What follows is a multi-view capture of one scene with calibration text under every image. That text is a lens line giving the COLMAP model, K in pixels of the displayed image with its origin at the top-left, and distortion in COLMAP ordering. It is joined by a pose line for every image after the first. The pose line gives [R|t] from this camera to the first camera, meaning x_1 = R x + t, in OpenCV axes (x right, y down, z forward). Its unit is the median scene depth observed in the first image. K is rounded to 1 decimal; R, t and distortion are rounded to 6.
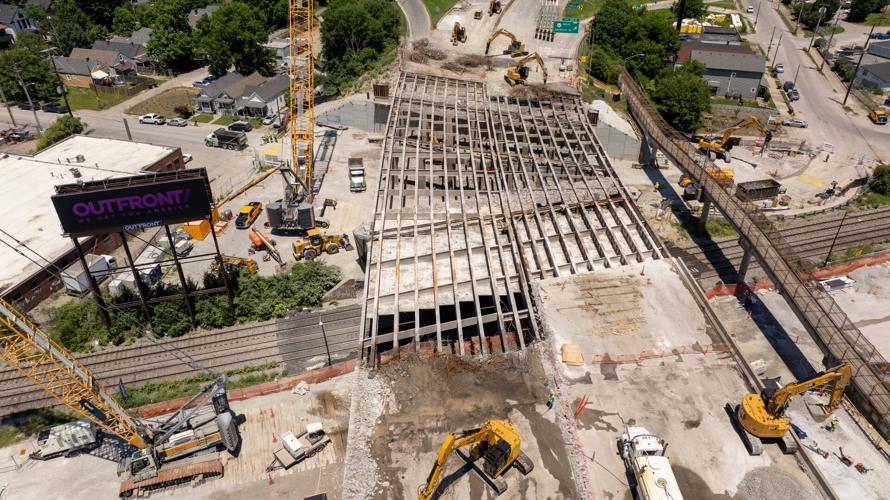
lens RADIAL K [[624.6, 0, 446.4], [0, 624.6, 248.1], [0, 0, 1]] dist [-0.035944, 0.047950]
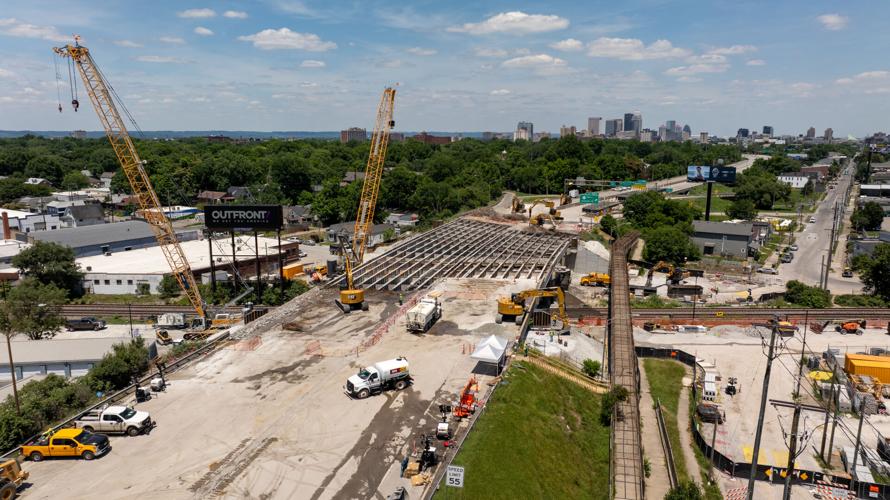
lens RADIAL K [[625.7, 0, 449.4], [0, 625.7, 243.2], [0, 0, 1]] dist [-0.010723, 0.000806]
pose [[0.956501, 0.054375, -0.286618, 0.363990], [-0.161545, 0.916815, -0.365176, 0.333638], [0.242919, 0.395593, 0.885718, -0.277188]]
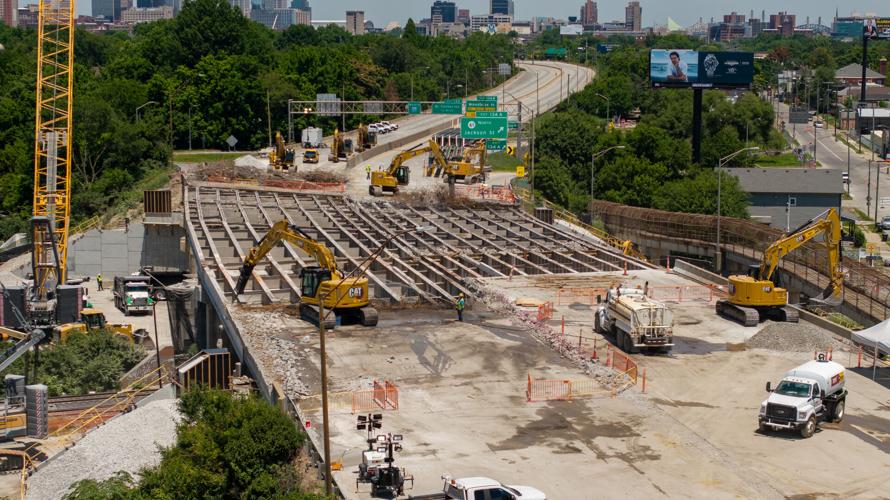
lens RADIAL K [[1788.7, 0, 445.0], [0, 1788.7, 250.0], [0, 0, 1]] dist [-0.103814, 0.343259]
pose [[0.987607, -0.013156, 0.156396, -0.109142], [0.079192, 0.902103, -0.424192, 0.499013], [-0.135505, 0.431321, 0.891965, -0.430119]]
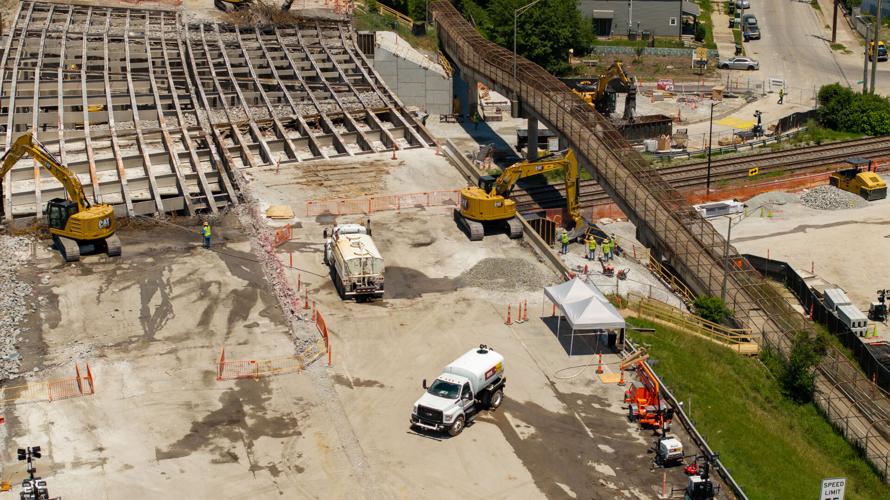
lens RADIAL K [[1799.9, 0, 445.0], [0, 1799.9, 250.0], [0, 0, 1]] dist [-0.187263, 1.375109]
pose [[0.983881, -0.054311, 0.170376, 0.013186], [0.095468, 0.965155, -0.243642, 0.386469], [-0.151207, 0.255980, 0.954783, -0.549047]]
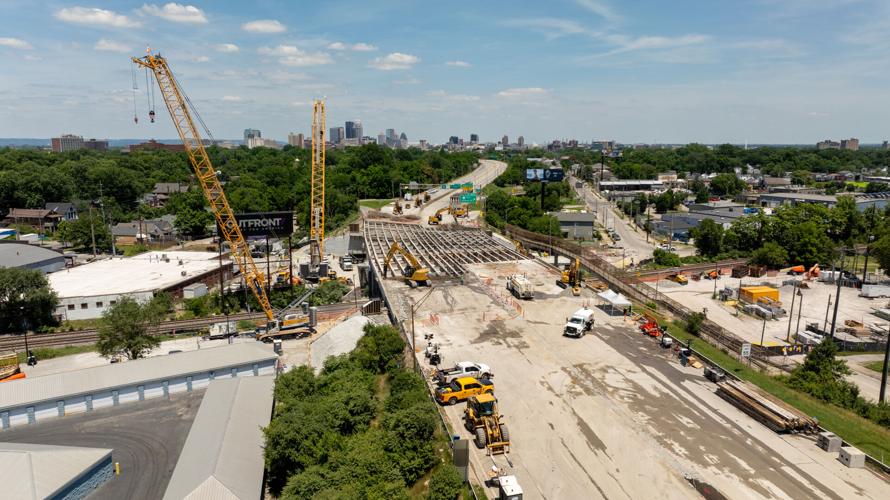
lens RADIAL K [[625.7, 0, 449.4], [0, 625.7, 243.2], [0, 0, 1]] dist [-0.010723, 0.000806]
pose [[0.988831, -0.019202, 0.147800, -0.109655], [0.076780, 0.915584, -0.394729, 0.448289], [-0.127744, 0.401668, 0.906832, -0.461180]]
